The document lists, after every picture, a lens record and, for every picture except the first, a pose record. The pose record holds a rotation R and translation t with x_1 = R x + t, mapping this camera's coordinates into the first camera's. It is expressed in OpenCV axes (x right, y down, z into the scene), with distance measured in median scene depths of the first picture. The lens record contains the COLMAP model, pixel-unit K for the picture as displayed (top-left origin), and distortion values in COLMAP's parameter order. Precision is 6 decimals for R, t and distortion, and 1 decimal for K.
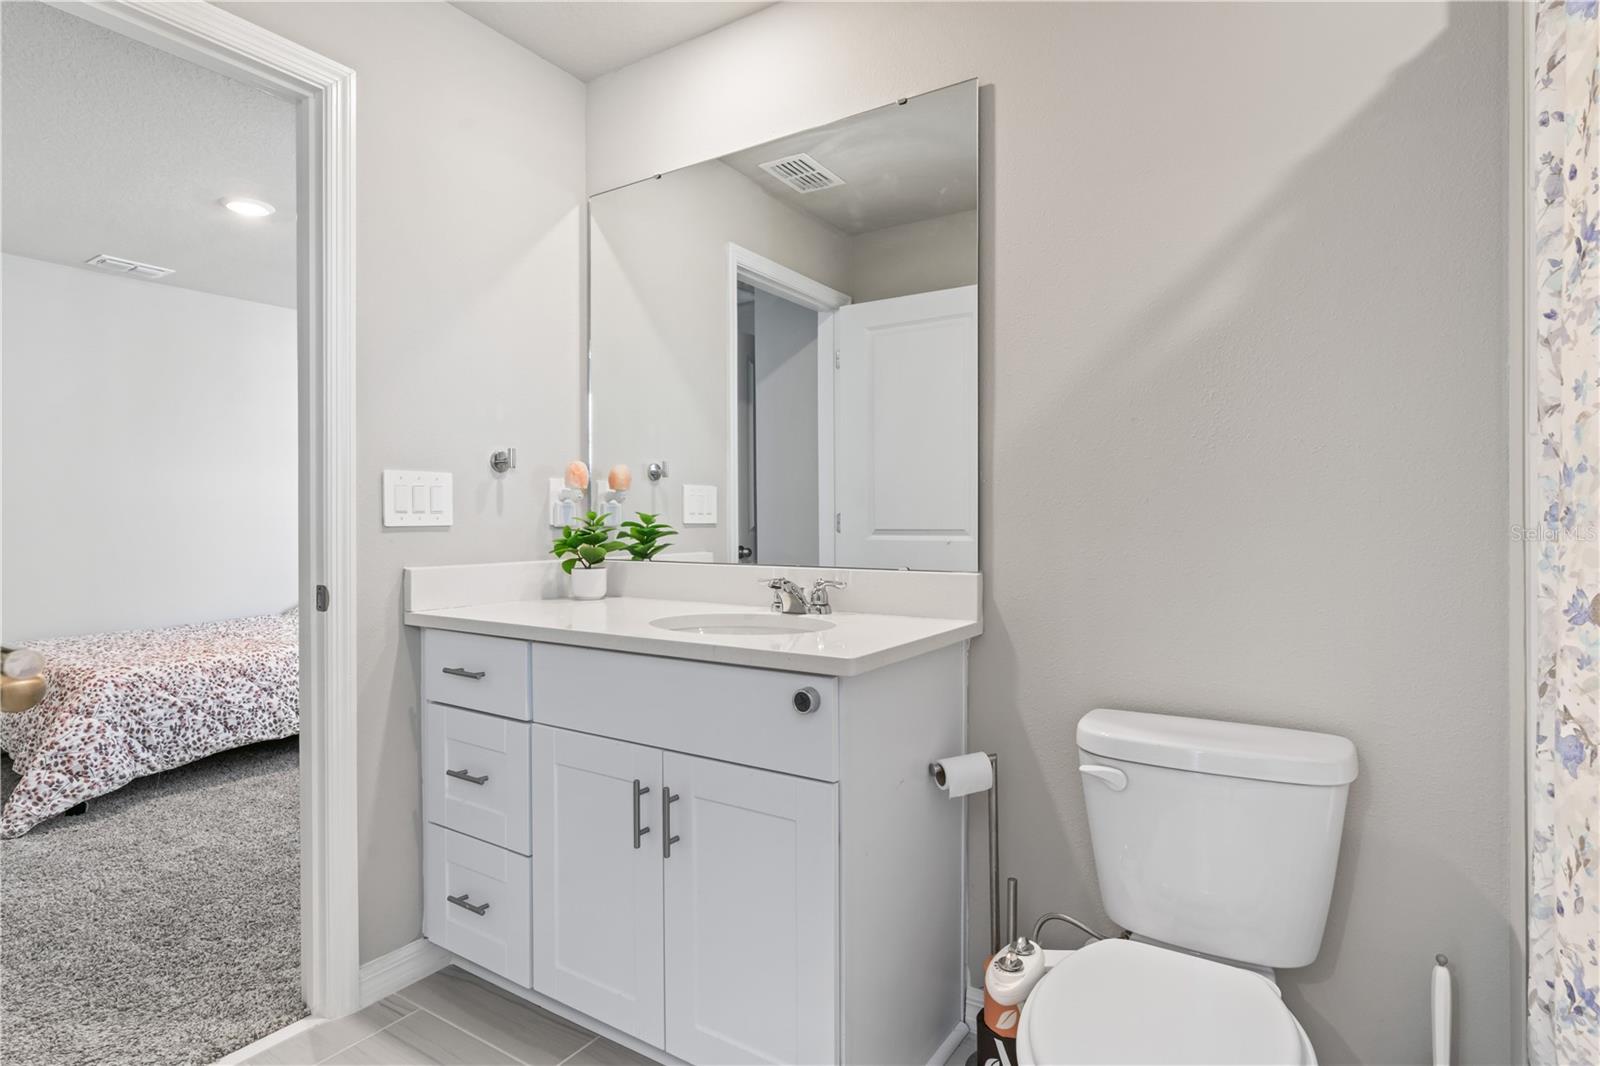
lens RADIAL K [[828.8, 0, 802.4], [0, 828.8, 533.2], [0, 0, 1]] dist [-0.000435, 0.001519]
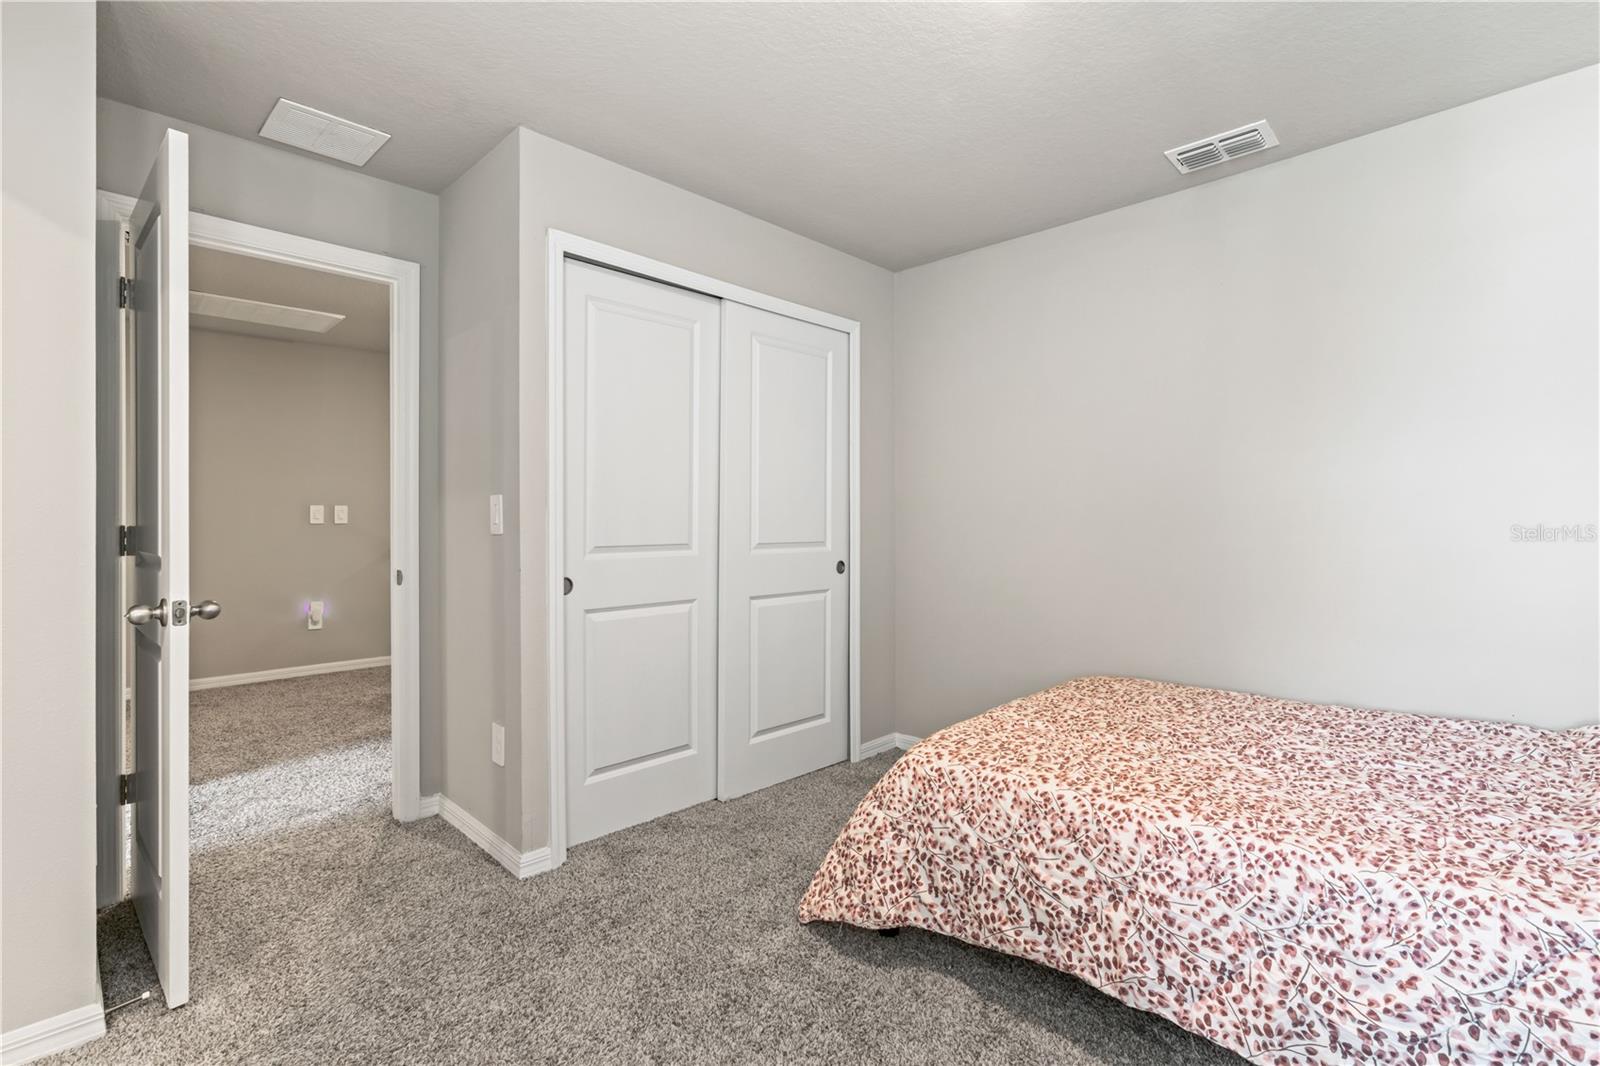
lens RADIAL K [[721.0, 0, 800.9], [0, 721.0, 529.0], [0, 0, 1]] dist [-0.015653, 0.006823]
pose [[-0.197641, 0.006828, -0.980251, -0.221729], [-0.006511, 0.999945, 0.008277, -0.023845], [0.980253, 0.008019, -0.197586, 0.987577]]
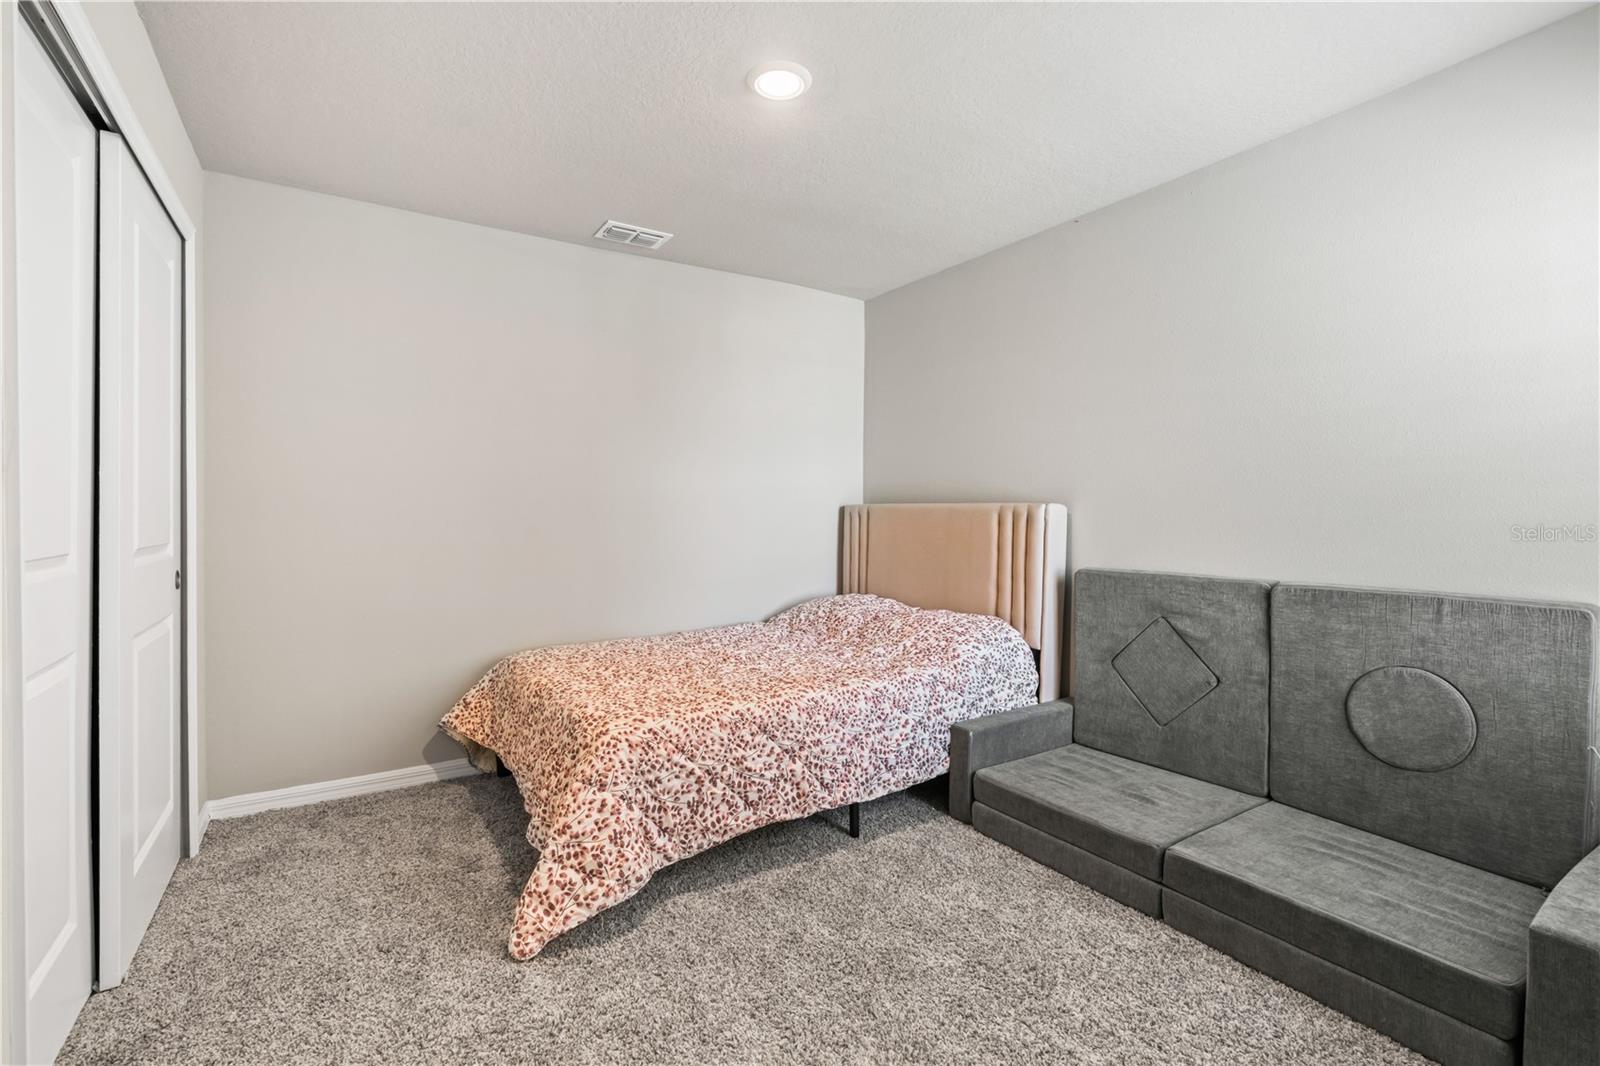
lens RADIAL K [[721.0, 0, 794.9], [0, 721.0, 527.2], [0, 0, 1]] dist [-0.015653, 0.006823]
pose [[0.909873, 0.008361, -0.414802, -0.410294], [-0.003797, 0.999923, 0.011826, -0.021297], [0.414869, -0.009185, 0.909835, 0.456415]]
